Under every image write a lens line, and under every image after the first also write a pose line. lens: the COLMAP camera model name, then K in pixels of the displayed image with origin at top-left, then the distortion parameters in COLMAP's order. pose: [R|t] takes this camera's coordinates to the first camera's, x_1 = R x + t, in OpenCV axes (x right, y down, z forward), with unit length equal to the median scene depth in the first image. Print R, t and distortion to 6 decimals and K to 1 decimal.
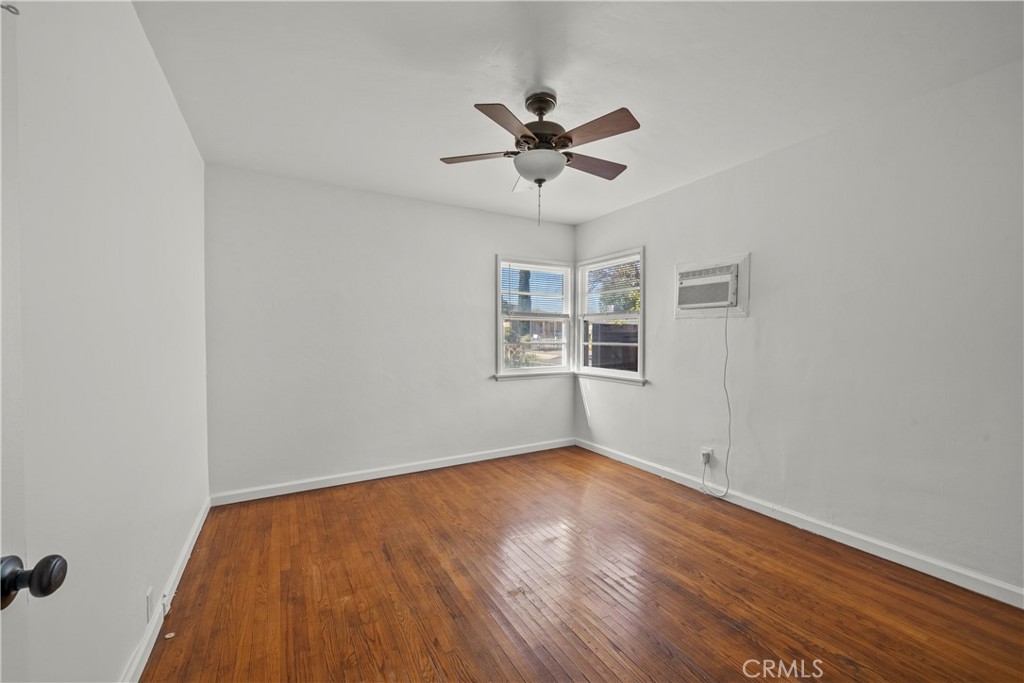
lens RADIAL K [[402.7, 0, 510.2], [0, 402.7, 341.2], [0, 0, 1]] dist [-0.001072, -0.000219]
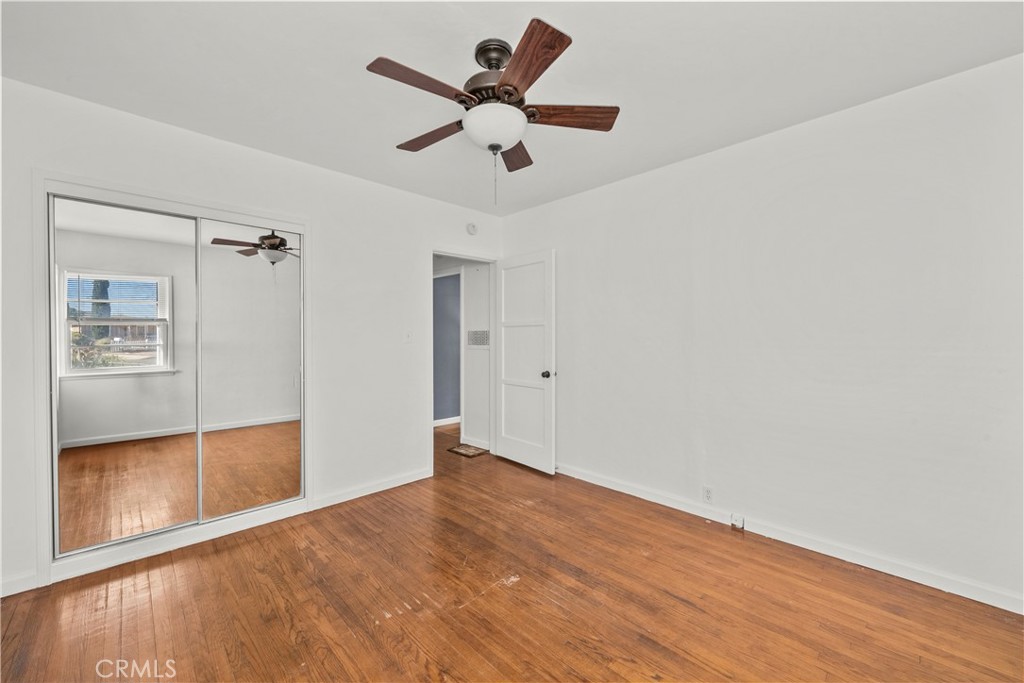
lens RADIAL K [[402.7, 0, 510.2], [0, 402.7, 341.2], [0, 0, 1]] dist [-0.001072, -0.000219]
pose [[-0.968864, 0.005182, -0.247540, 0.212865], [0.000678, 0.999833, 0.018277, -0.016198], [0.247593, 0.017540, -0.968705, 1.544892]]
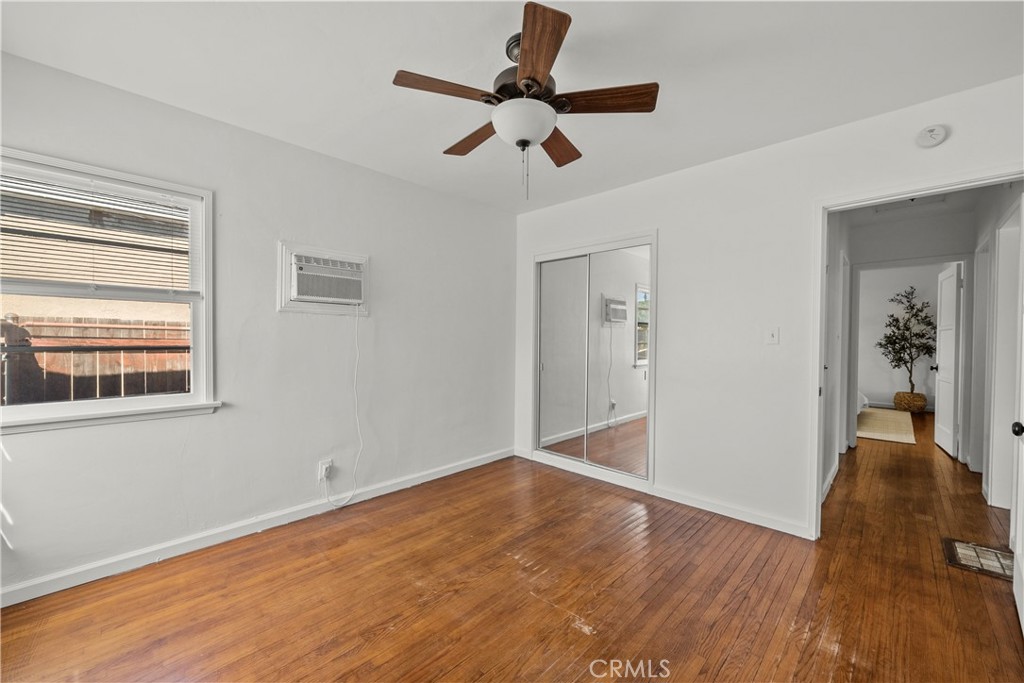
lens RADIAL K [[402.7, 0, 510.2], [0, 402.7, 341.2], [0, 0, 1]] dist [-0.001072, -0.000219]
pose [[-0.276068, -0.010630, 0.961079, -0.598134], [0.005671, 0.999903, 0.012688, -0.009610], [-0.961121, 0.008953, -0.275981, 1.069964]]
